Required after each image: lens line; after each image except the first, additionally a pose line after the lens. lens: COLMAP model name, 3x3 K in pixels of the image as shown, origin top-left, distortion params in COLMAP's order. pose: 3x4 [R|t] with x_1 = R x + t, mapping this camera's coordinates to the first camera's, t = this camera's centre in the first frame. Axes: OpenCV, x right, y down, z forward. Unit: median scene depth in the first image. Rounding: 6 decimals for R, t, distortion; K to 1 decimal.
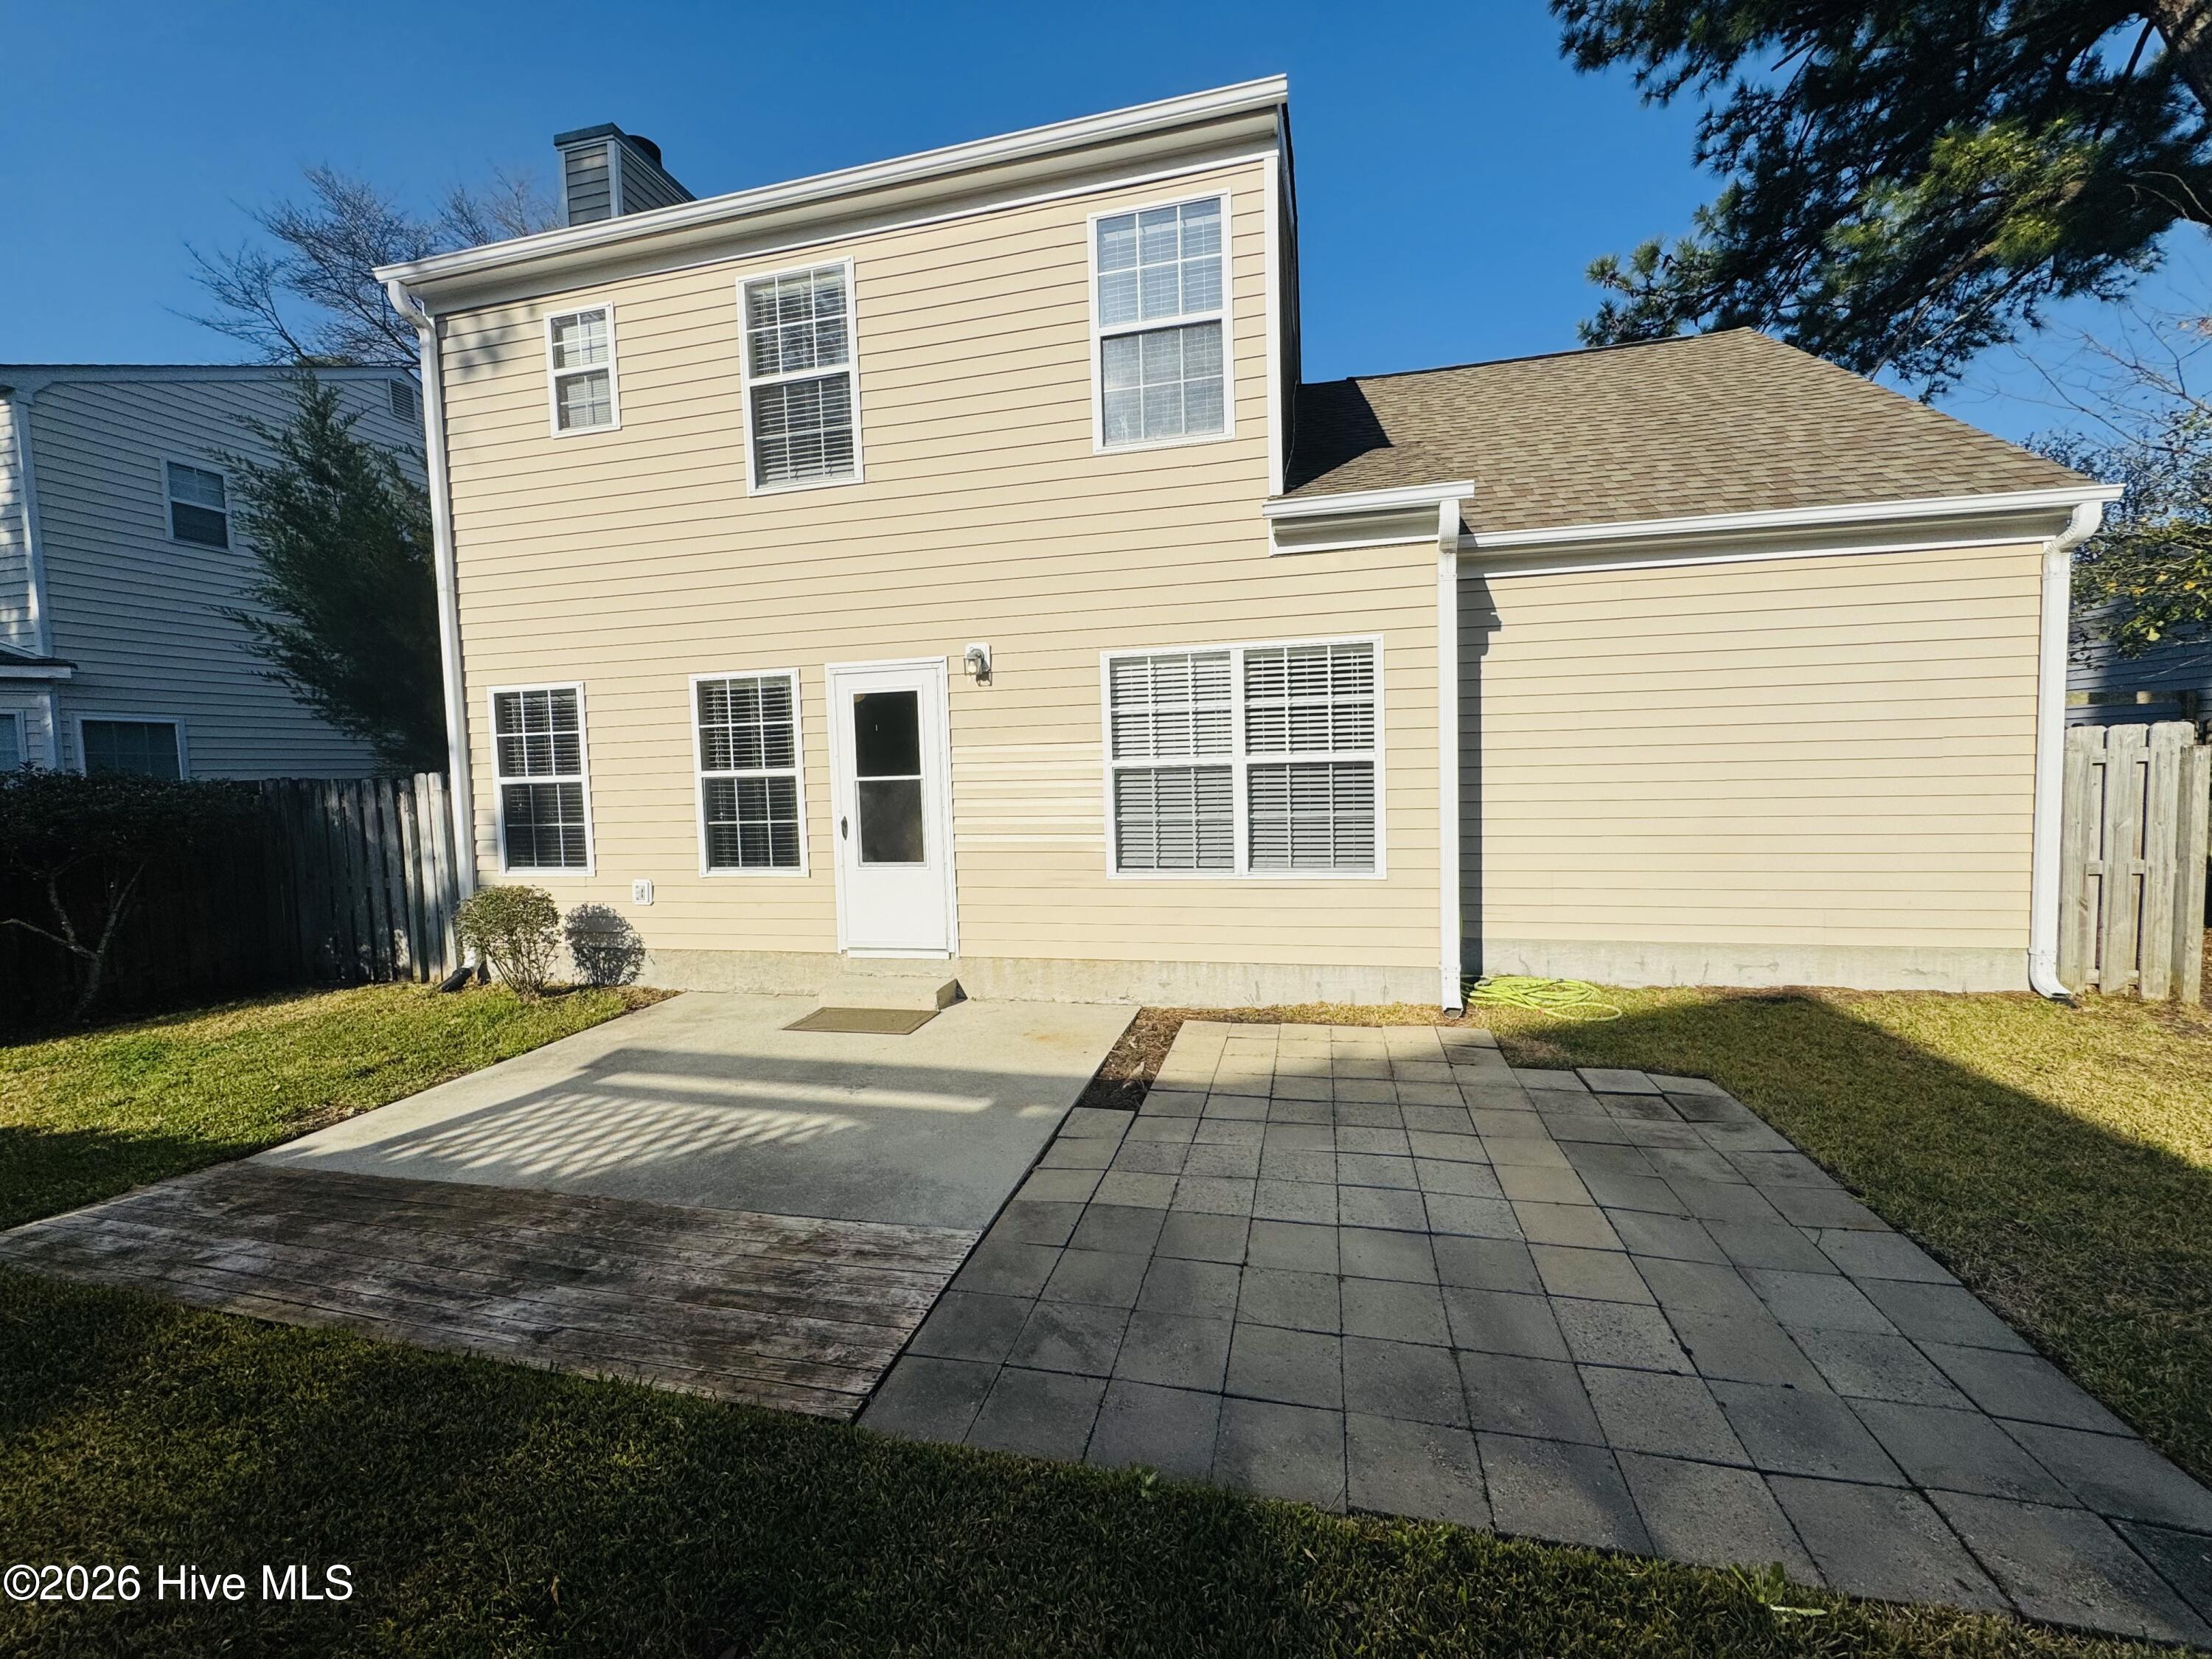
lens RADIAL K [[883.6, 0, 1111.5], [0, 883.6, 825.7], [0, 0, 1]] dist [-0.001141, -0.000011]
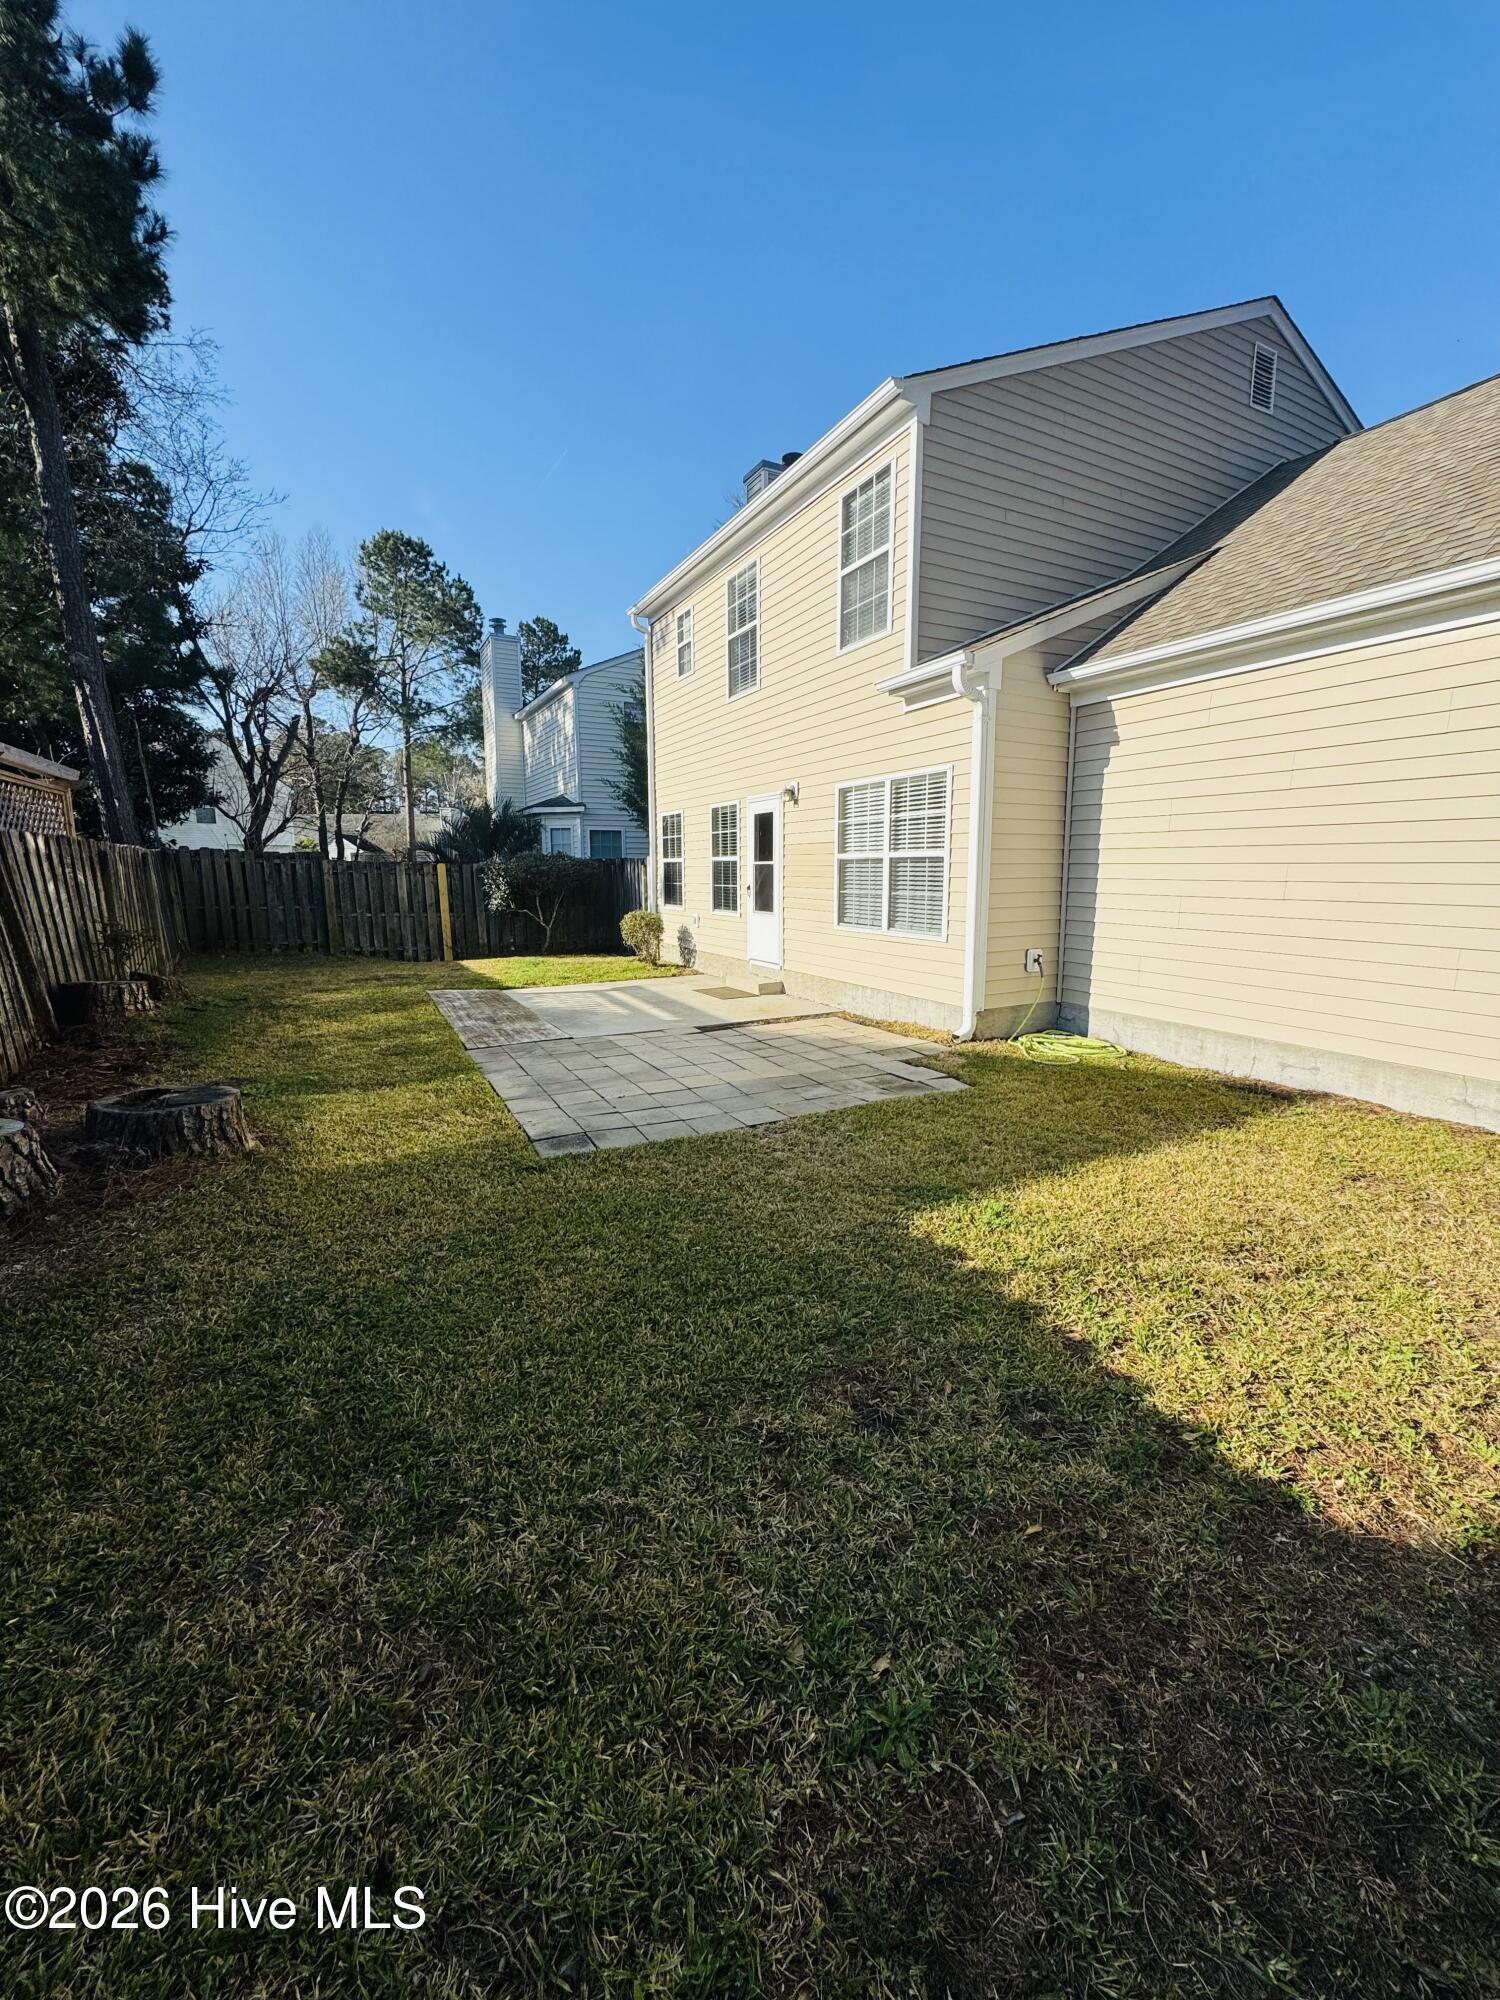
lens RADIAL K [[800.4, 0, 755.0], [0, 800.4, 1002.7], [0, 0, 1]] dist [0.000465, -0.000217]
pose [[0.660776, 0.149963, -0.735449, 0.959883], [-0.064600, 0.987564, 0.143331, -0.006475], [0.747798, -0.047200, 0.662247, -0.075350]]
